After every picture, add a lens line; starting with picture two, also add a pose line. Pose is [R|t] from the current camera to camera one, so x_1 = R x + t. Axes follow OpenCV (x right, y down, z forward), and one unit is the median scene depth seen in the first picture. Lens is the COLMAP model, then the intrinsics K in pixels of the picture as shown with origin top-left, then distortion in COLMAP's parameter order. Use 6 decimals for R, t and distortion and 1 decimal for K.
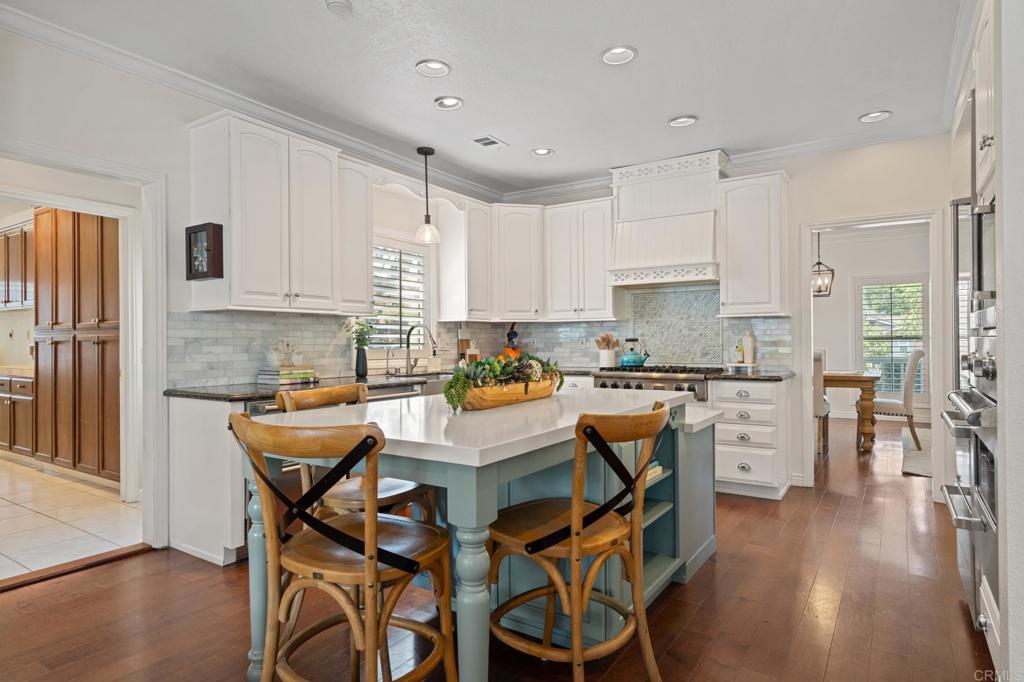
lens RADIAL K [[584.8, 0, 512.2], [0, 584.8, 342.6], [0, 0, 1]] dist [0.003019, 0.001624]
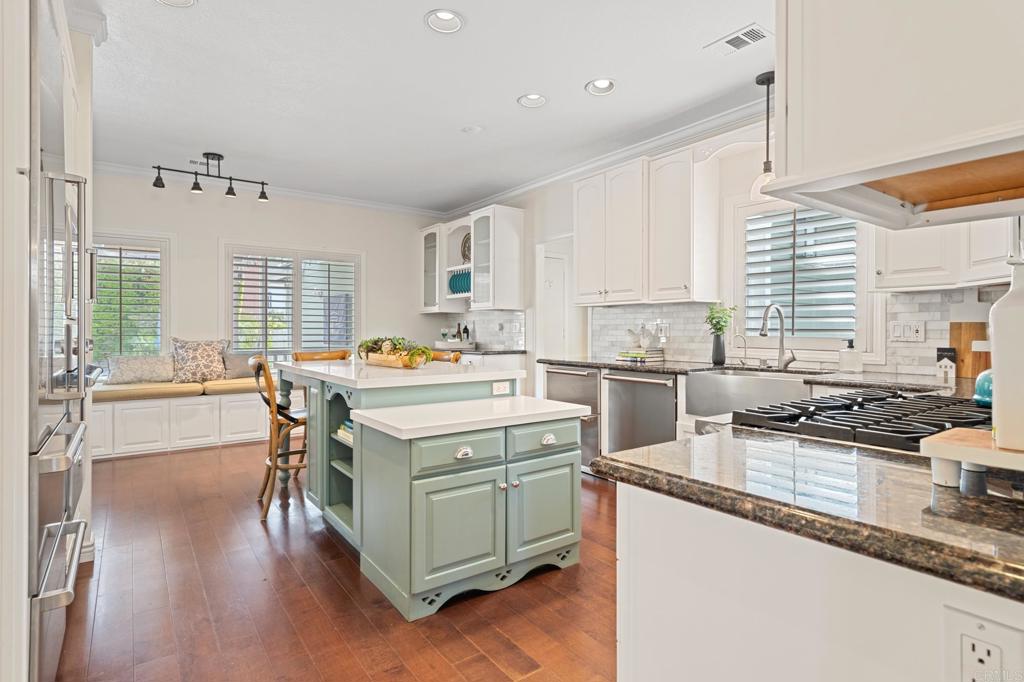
lens RADIAL K [[525.6, 0, 510.9], [0, 525.6, 331.1], [0, 0, 1]] dist [0.000454, 0.002035]
pose [[-0.360802, 0.010076, -0.932588, 0.641854], [0.004202, 0.999949, 0.009178, -0.004502], [0.932633, -0.000607, -0.360826, 0.975351]]
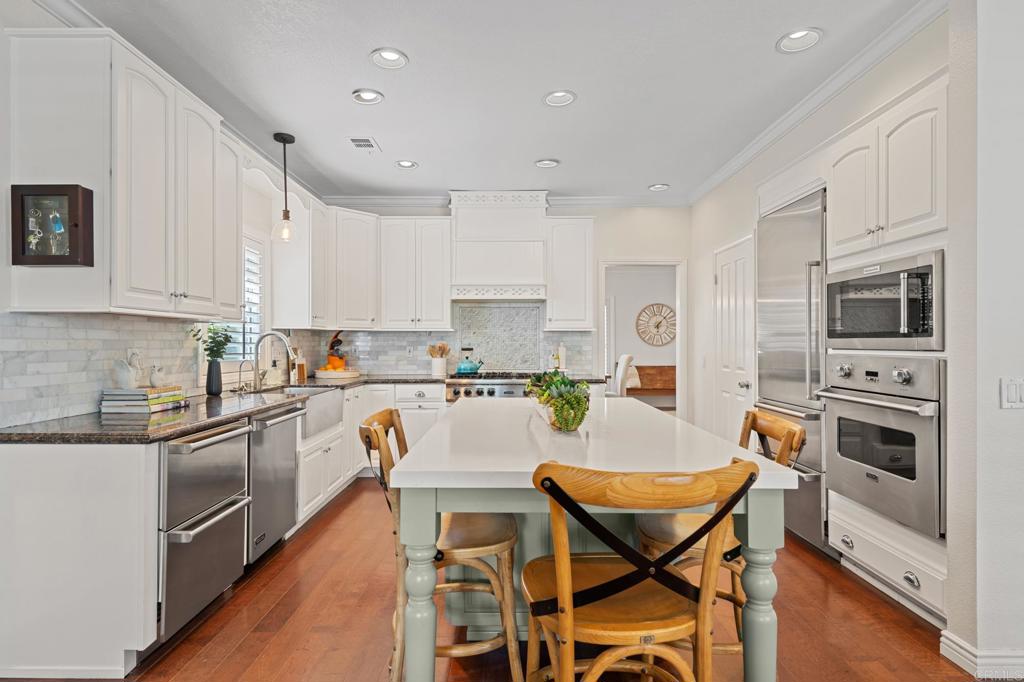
lens RADIAL K [[525.6, 0, 510.0], [0, 525.6, 343.6], [0, 0, 1]] dist [0.000454, 0.002035]
pose [[0.839534, 0.005656, 0.543277, -0.304895], [-0.004142, 0.999983, -0.004009, -0.013060], [-0.543291, 0.001115, 0.839544, 0.146878]]
